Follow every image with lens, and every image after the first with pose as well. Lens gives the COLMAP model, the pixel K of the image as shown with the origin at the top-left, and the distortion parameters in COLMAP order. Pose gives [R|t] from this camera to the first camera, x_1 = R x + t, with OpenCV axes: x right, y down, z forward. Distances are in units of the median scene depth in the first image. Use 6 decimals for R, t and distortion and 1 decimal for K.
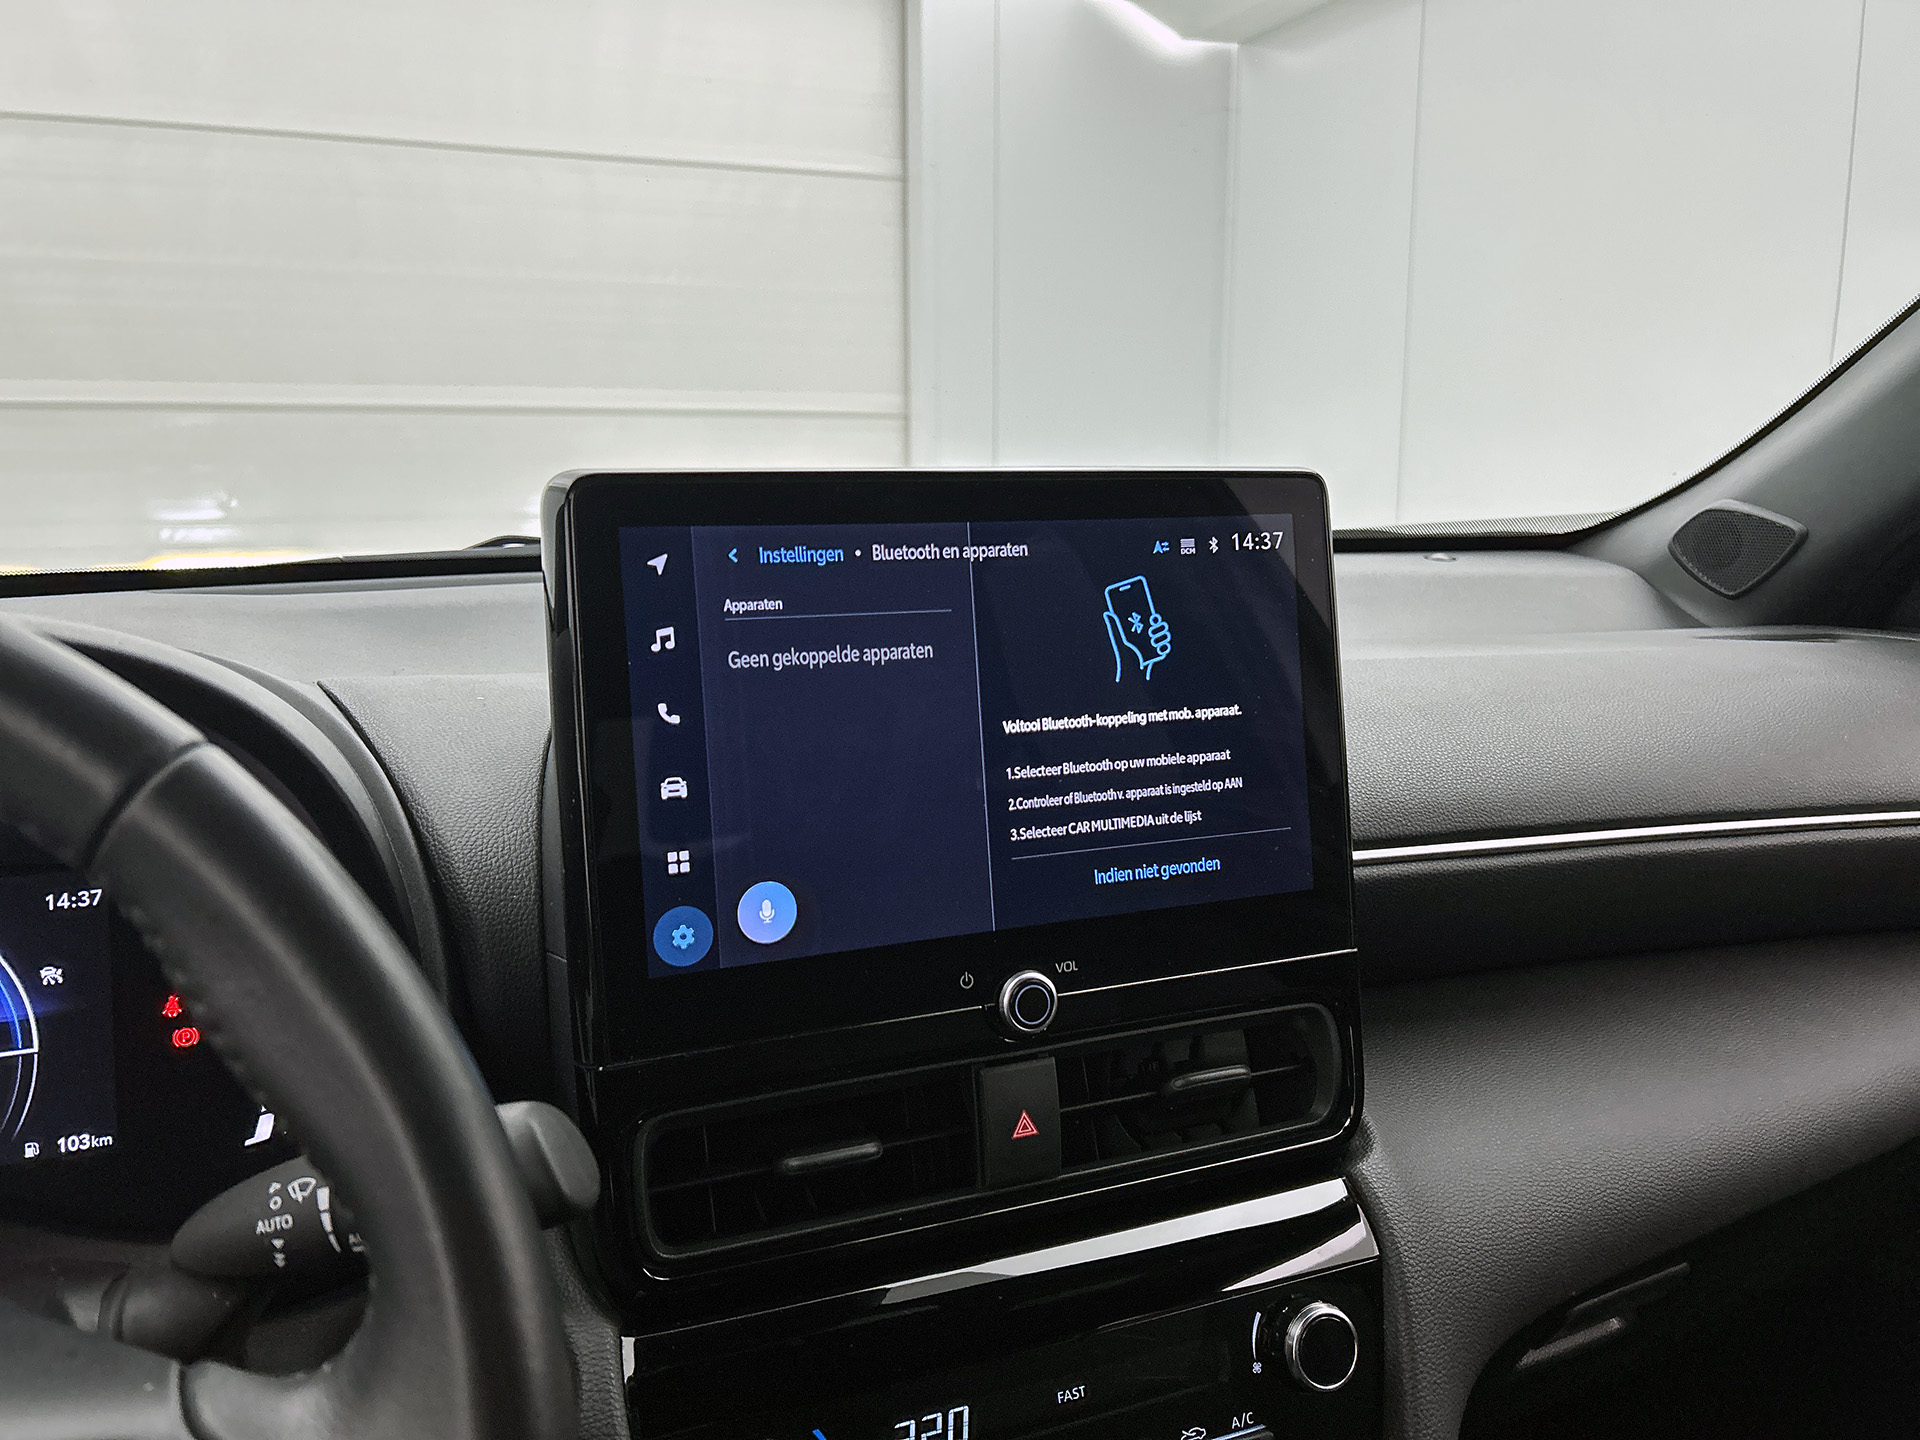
lens RADIAL K [[1470.7, 0, 953.0], [0, 1470.7, 713.6], [0, 0, 1]] dist [0.048134, -0.060854]
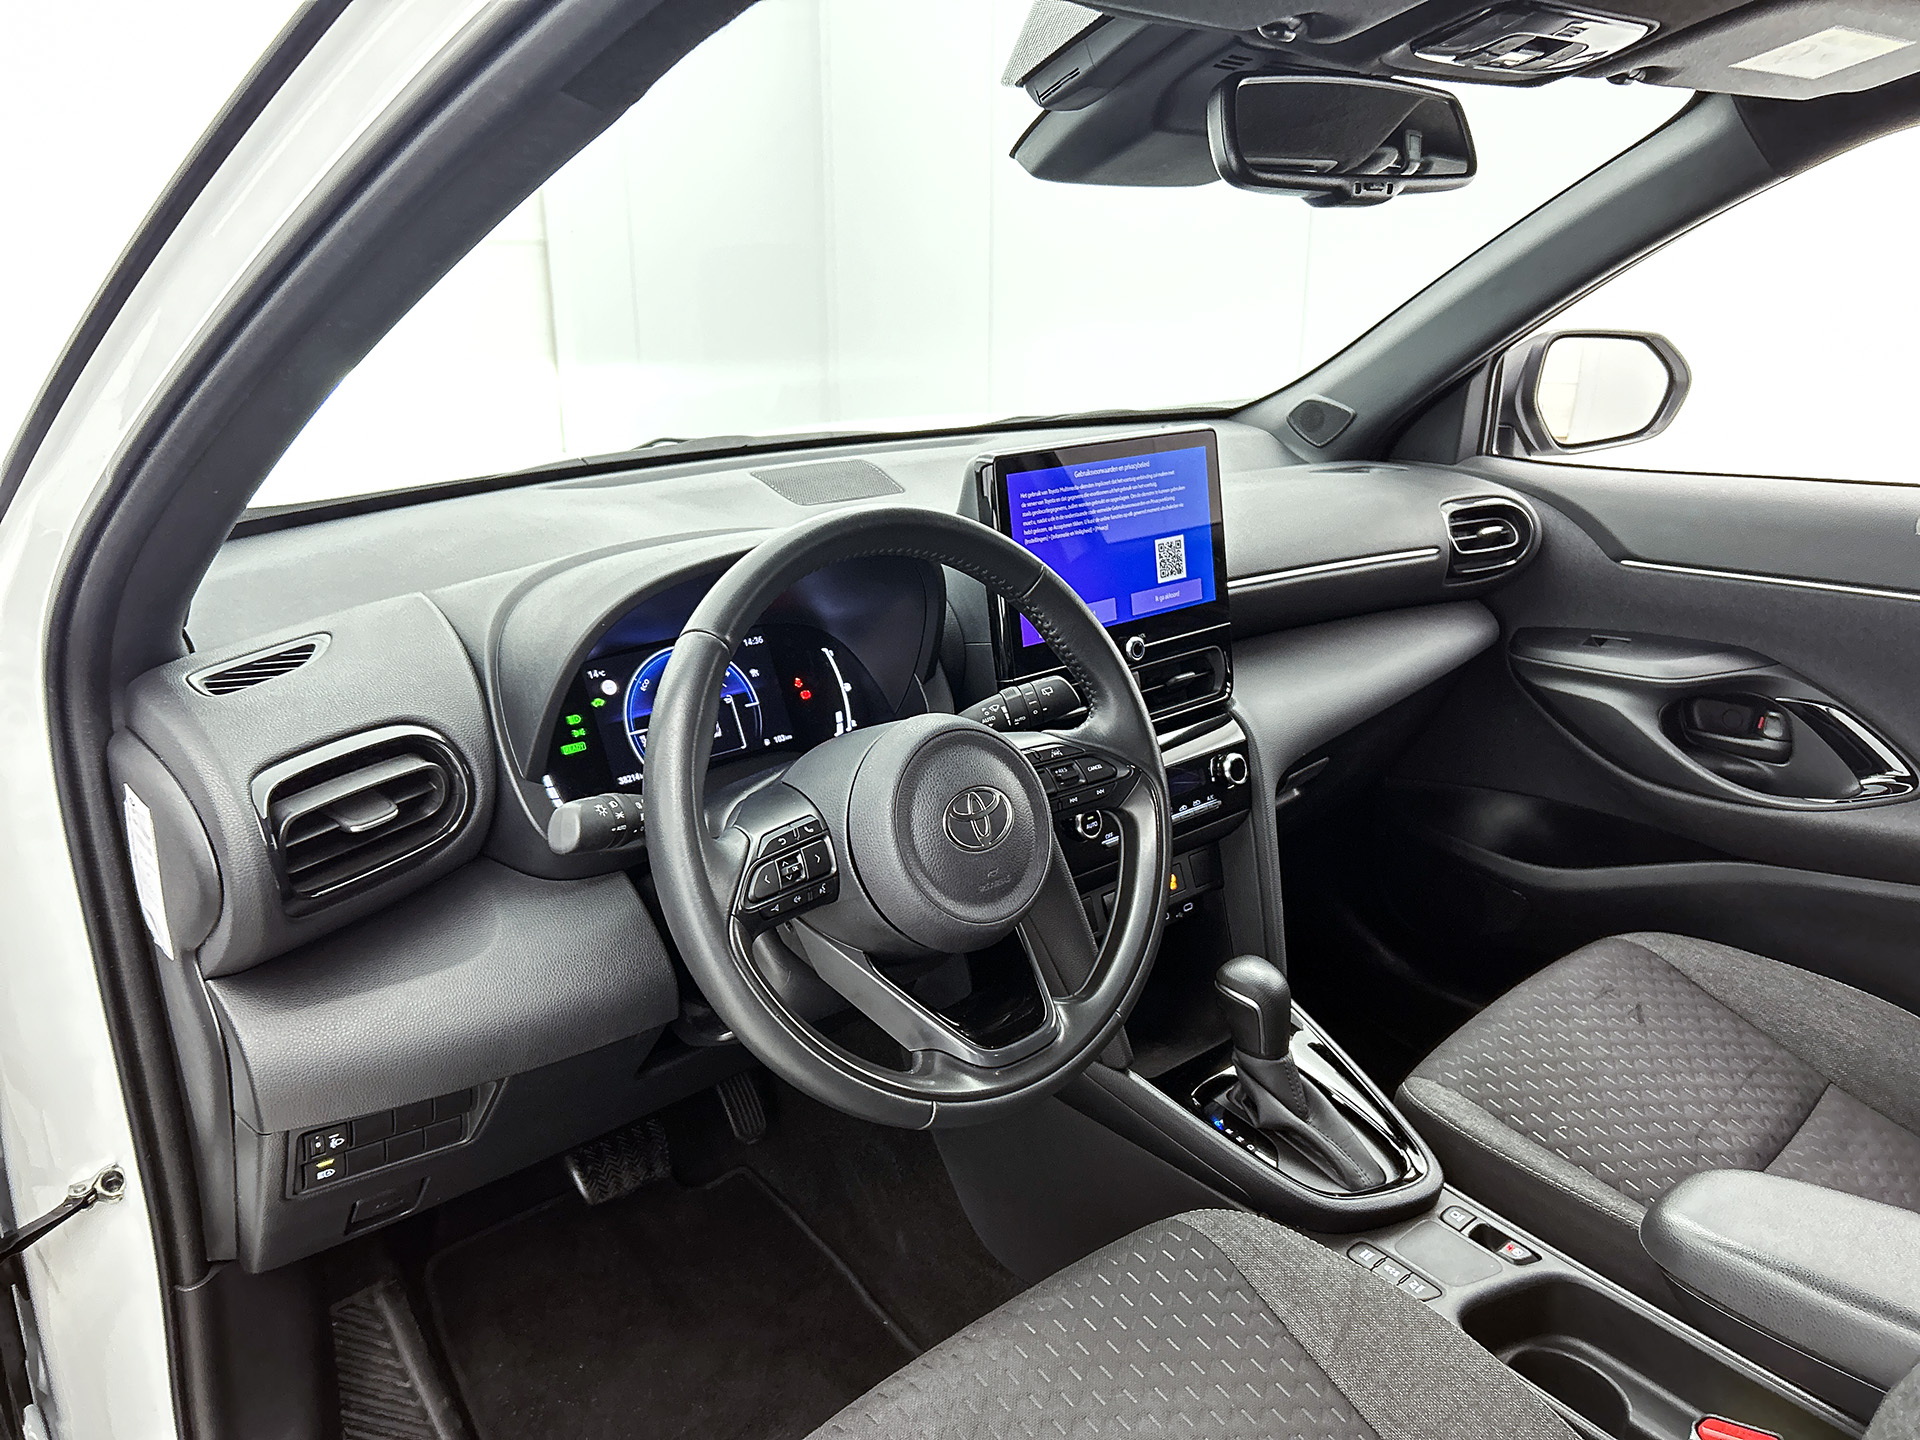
lens RADIAL K [[1470.7, 0, 992.5], [0, 1470.7, 716.9], [0, 0, 1]] dist [0.048134, -0.060854]
pose [[0.940484, -0.099404, 0.324975, -1.021888], [0.051066, 0.986744, 0.154042, -0.095610], [-0.335979, -0.128279, 0.933093, -1.323268]]
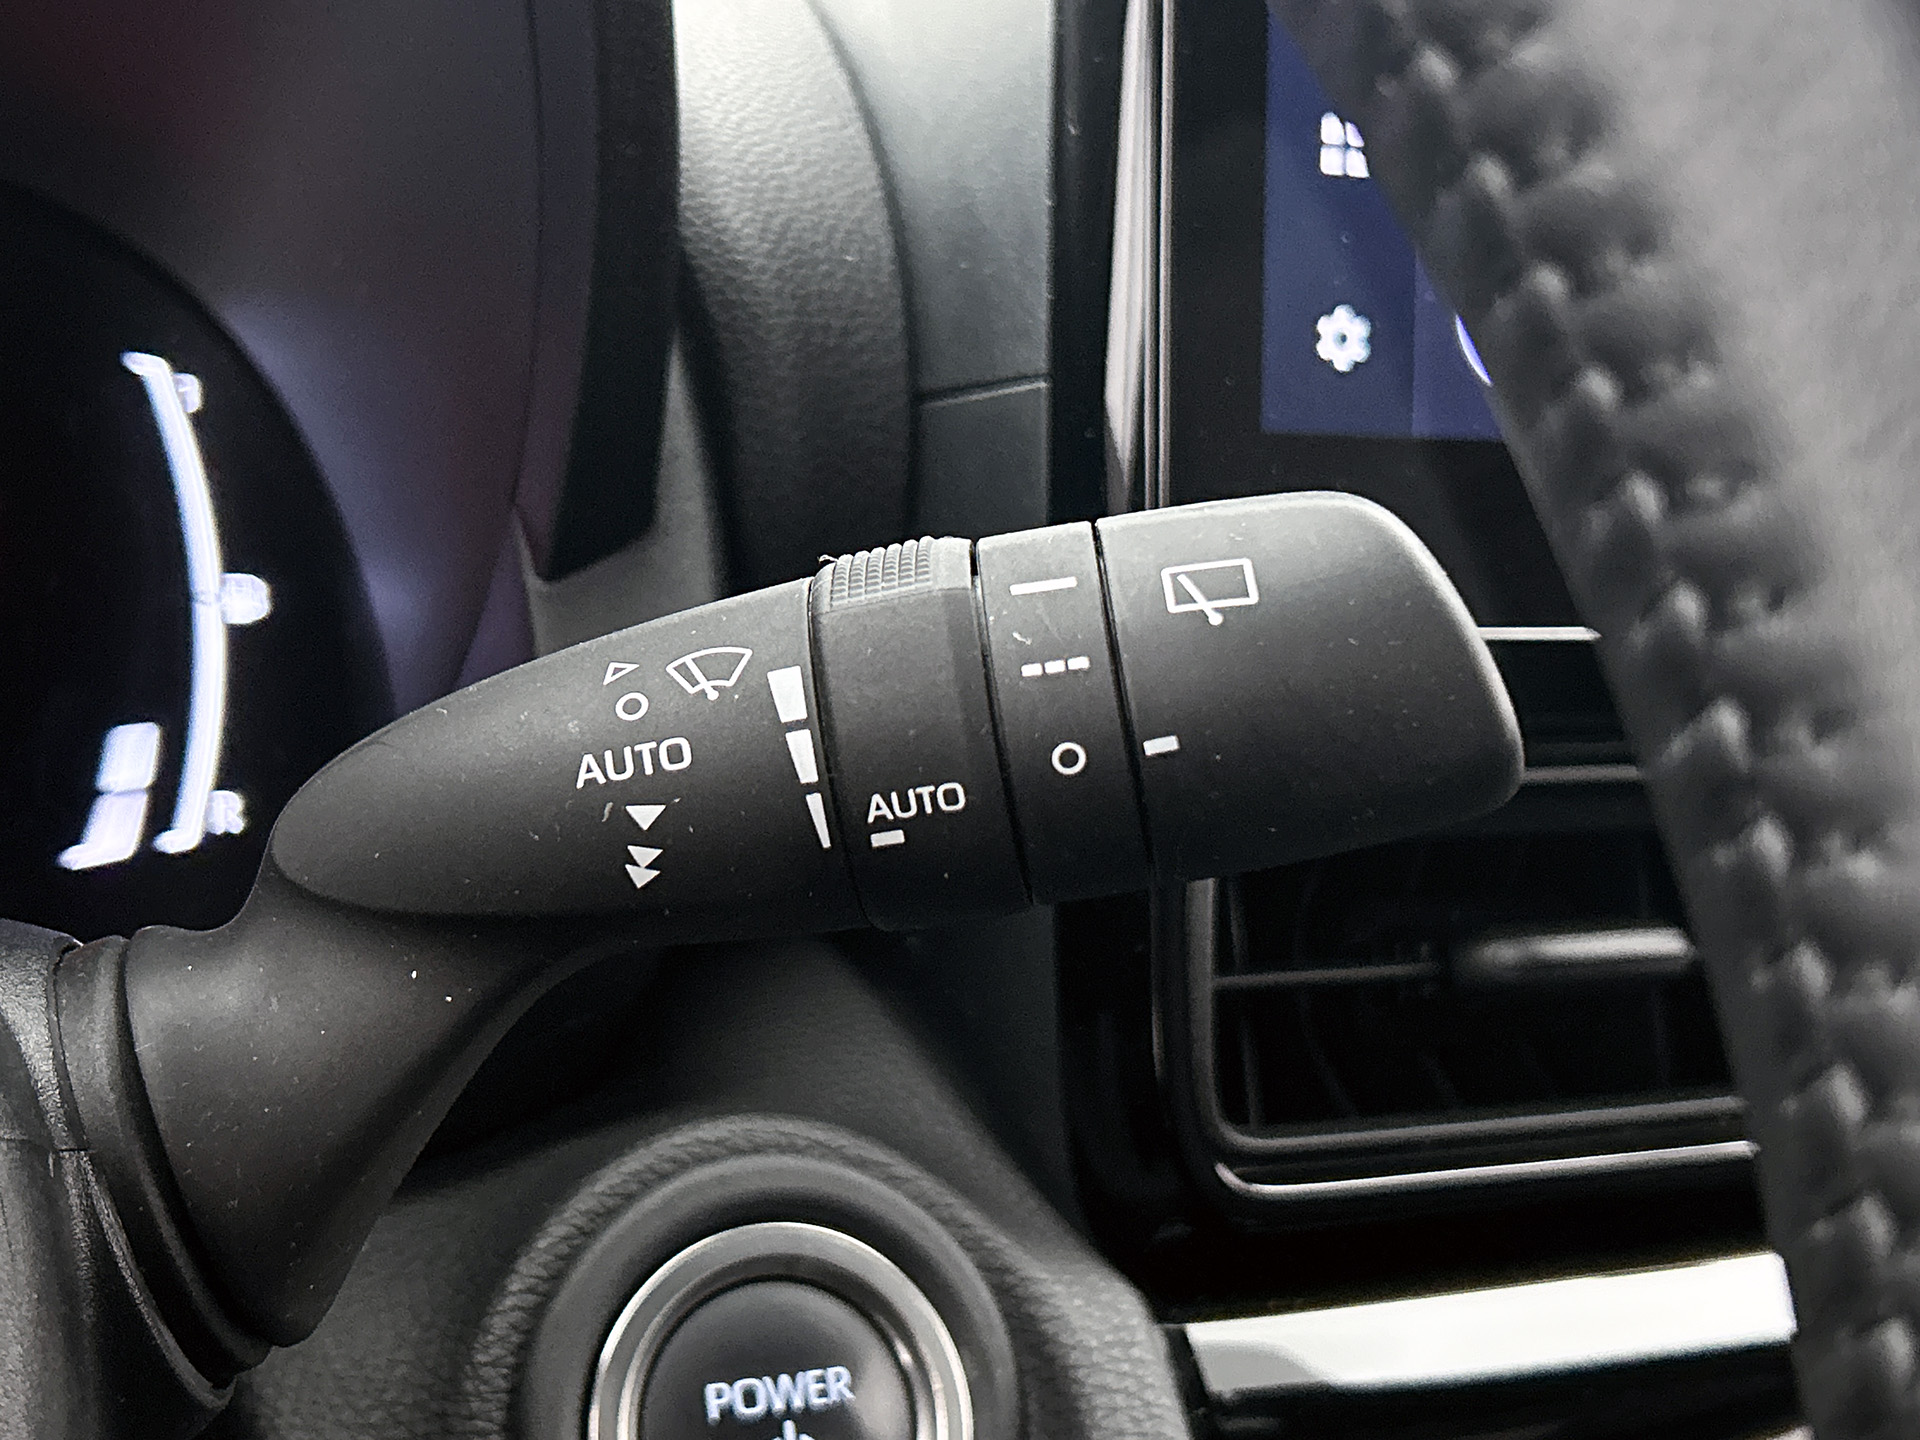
lens RADIAL K [[2655.9, 0, 974.2], [0, 2655.9, 707.8], [0, 0, 1]] dist [0.177482, 0.000000]
pose [[0.994101, 0.069197, 0.083518, -0.303638], [-0.071020, 0.997293, 0.019055, 0.221190], [-0.081973, -0.024874, 0.996324, 0.266012]]
